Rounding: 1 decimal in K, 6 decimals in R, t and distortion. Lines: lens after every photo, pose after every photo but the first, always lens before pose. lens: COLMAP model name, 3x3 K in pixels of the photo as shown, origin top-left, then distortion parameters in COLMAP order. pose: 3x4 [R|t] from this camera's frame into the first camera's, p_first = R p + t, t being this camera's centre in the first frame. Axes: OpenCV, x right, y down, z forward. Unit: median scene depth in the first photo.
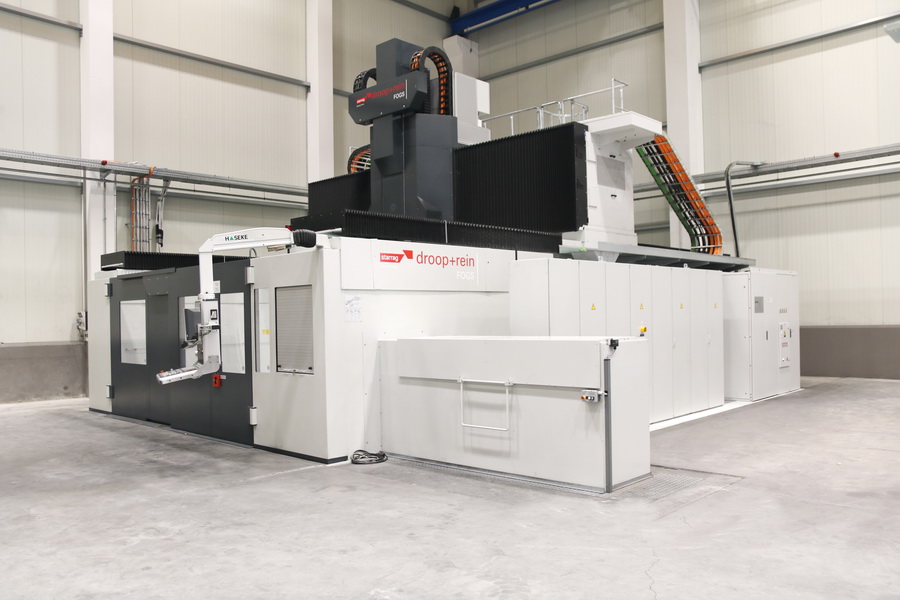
lens RADIAL K [[732.2, 0, 450.0], [0, 732.2, 311.9], [0, 0, 1]] dist [-0.111516, 0.117423]
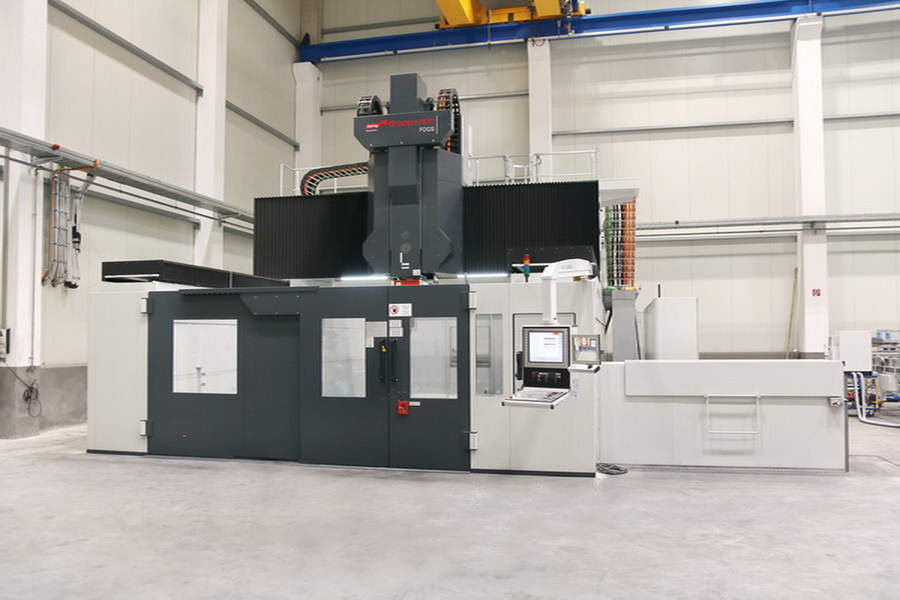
lens RADIAL K [[716.1, 0, 448.5], [0, 716.1, 312.3], [0, 0, 1]] dist [-0.123289, 0.118935]
pose [[0.862827, 0.033159, 0.504411, -0.566571], [-0.015418, 0.999108, -0.039307, 0.003951], [-0.505264, 0.026138, 0.862569, 0.114416]]
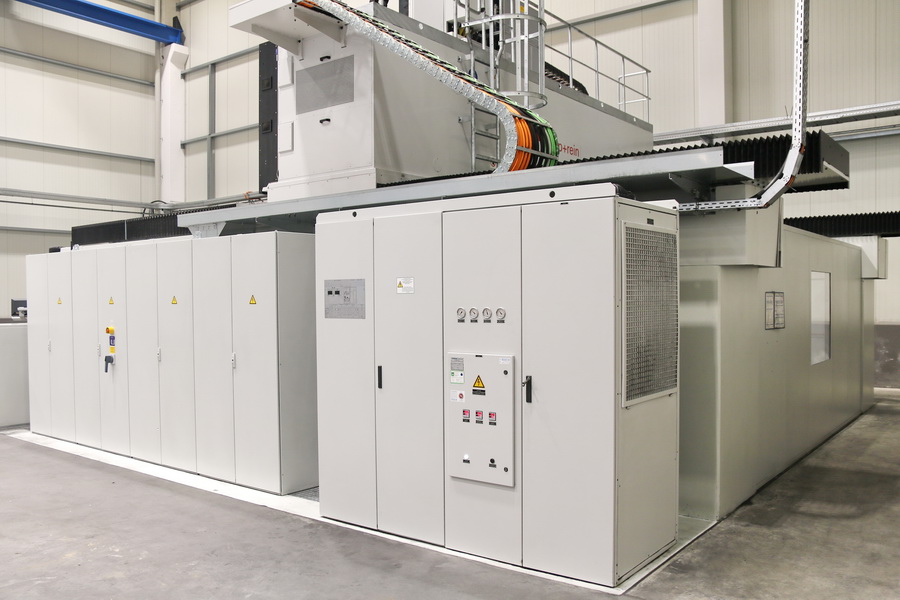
lens RADIAL K [[736.4, 0, 447.3], [0, 736.4, 311.5], [0, 0, 1]] dist [-0.125752, 0.126947]
pose [[0.121917, 0.044661, -0.991535, 0.850703], [0.012255, 0.998843, 0.046497, -0.021687], [0.992465, -0.017820, 0.121229, 0.999379]]
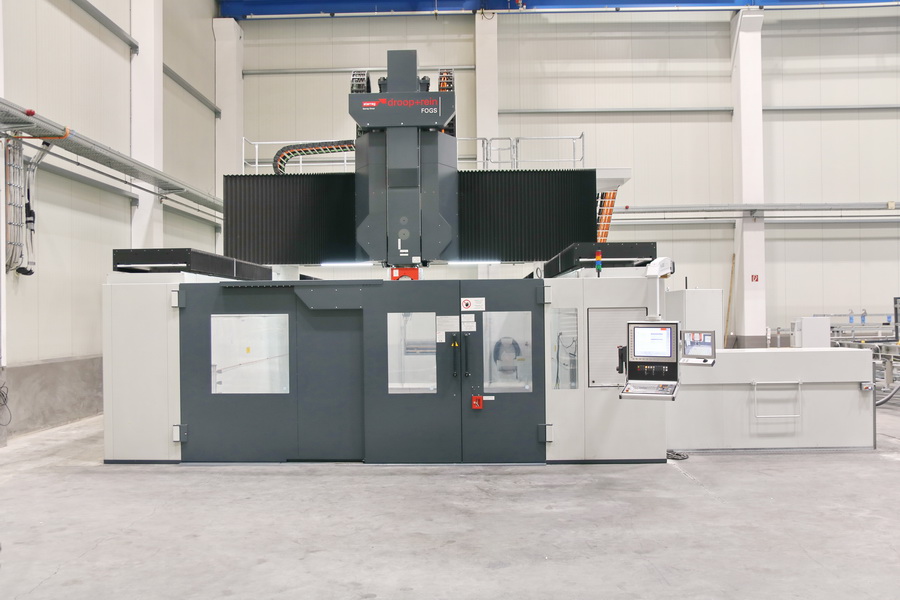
lens RADIAL K [[772.5, 0, 449.5], [0, 772.5, 311.9], [0, 0, 1]] dist [-0.103202, 0.137512]
pose [[0.742132, 0.013792, 0.670112, -0.777815], [-0.007182, 0.999895, -0.012626, -0.008325], [-0.670215, 0.004557, 0.742153, 0.204185]]
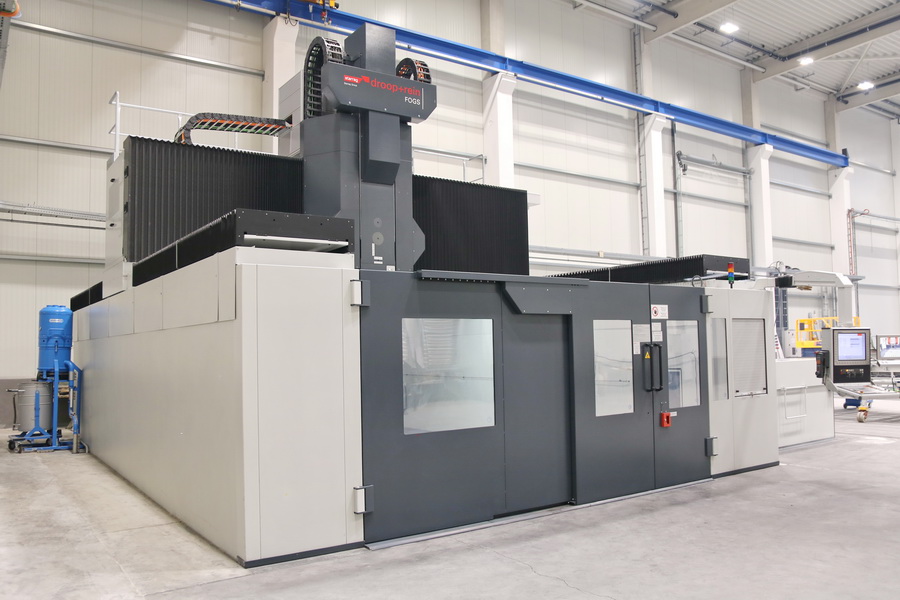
lens RADIAL K [[721.6, 0, 448.8], [0, 721.6, 312.8], [0, 0, 1]] dist [-0.122774, 0.116457]
pose [[0.199853, 0.065052, 0.977664, -0.917230], [0.010129, 0.997603, -0.068449, 0.017398], [-0.979773, 0.023583, 0.198715, 0.816611]]
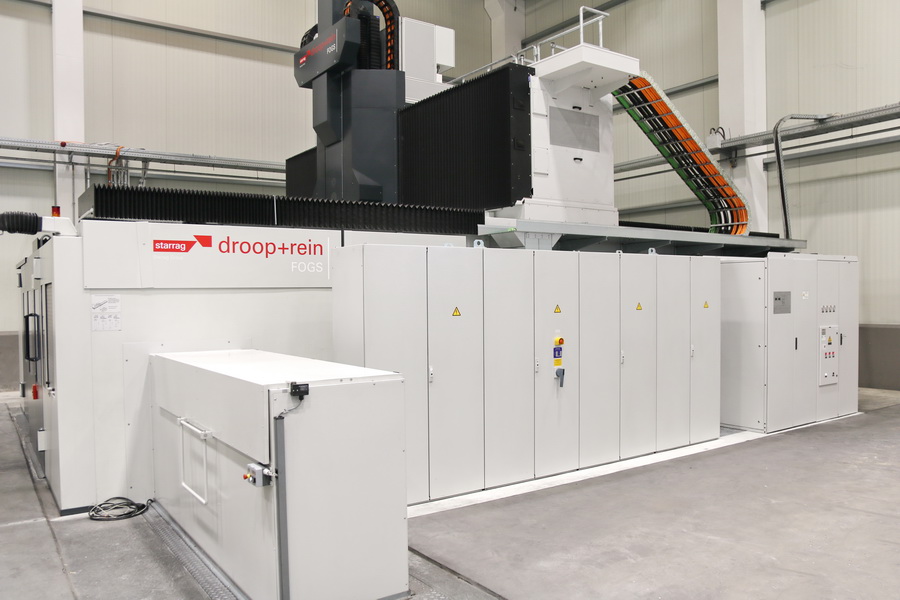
lens RADIAL K [[709.3, 0, 448.0], [0, 709.3, 312.5], [0, 0, 1]] dist [-0.123387, 0.118110]
pose [[0.979365, 0.012242, -0.201731, 0.236389], [-0.005946, 0.999477, 0.031788, -0.020193], [0.202014, -0.029933, 0.978925, 0.234383]]
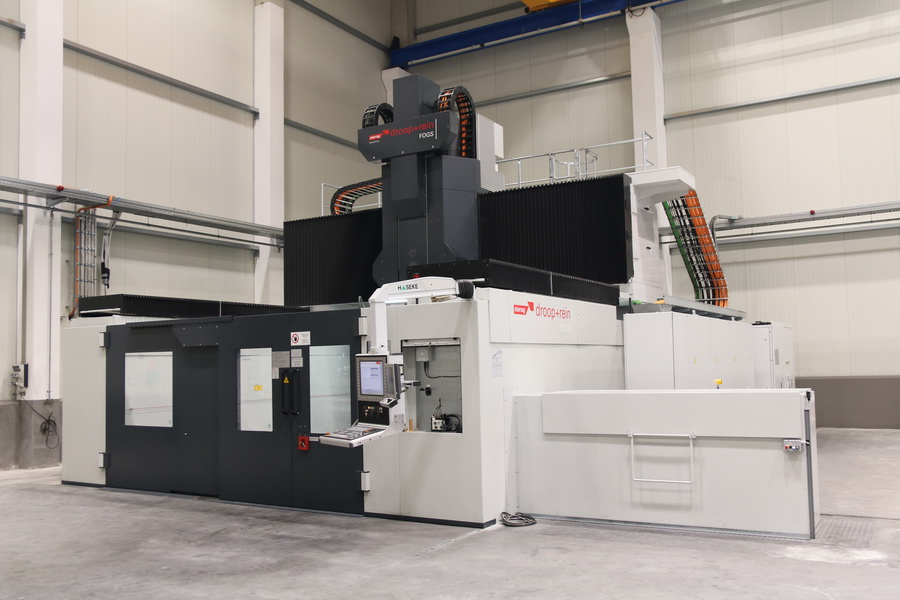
lens RADIAL K [[808.7, 0, 449.2], [0, 808.7, 312.5], [0, 0, 1]] dist [-0.089800, 0.141438]
pose [[0.975636, 0.012055, 0.219062, -0.276230], [0.001691, 0.998046, -0.062455, -0.002698], [-0.219387, 0.061304, 0.973710, -0.012370]]
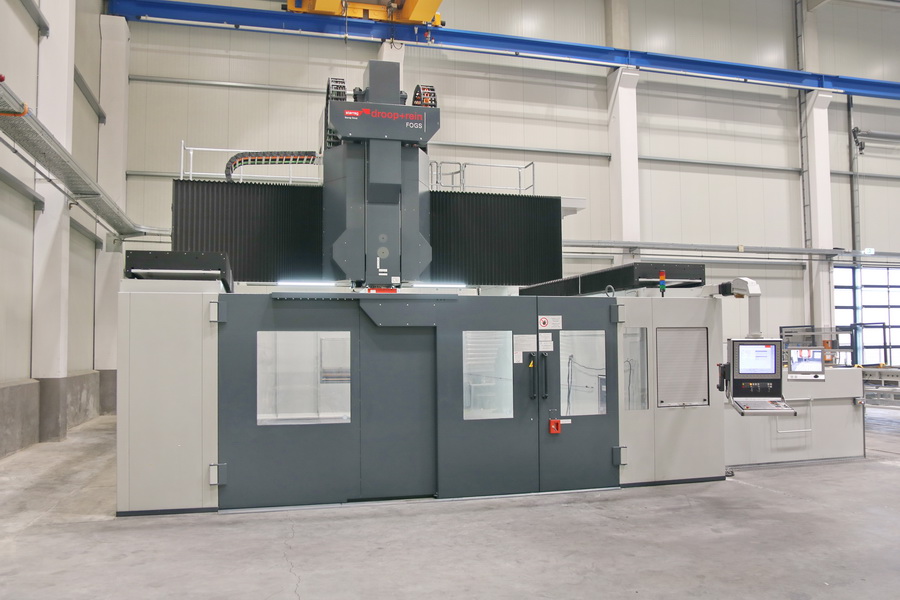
lens RADIAL K [[736.4, 0, 447.3], [0, 736.4, 311.5], [0, 0, 1]] dist [-0.125752, 0.126947]
pose [[0.518106, 0.056006, 0.853481, -0.886721], [-0.006508, 0.998083, -0.061544, 0.007089], [-0.855292, 0.026332, 0.517477, 0.482911]]
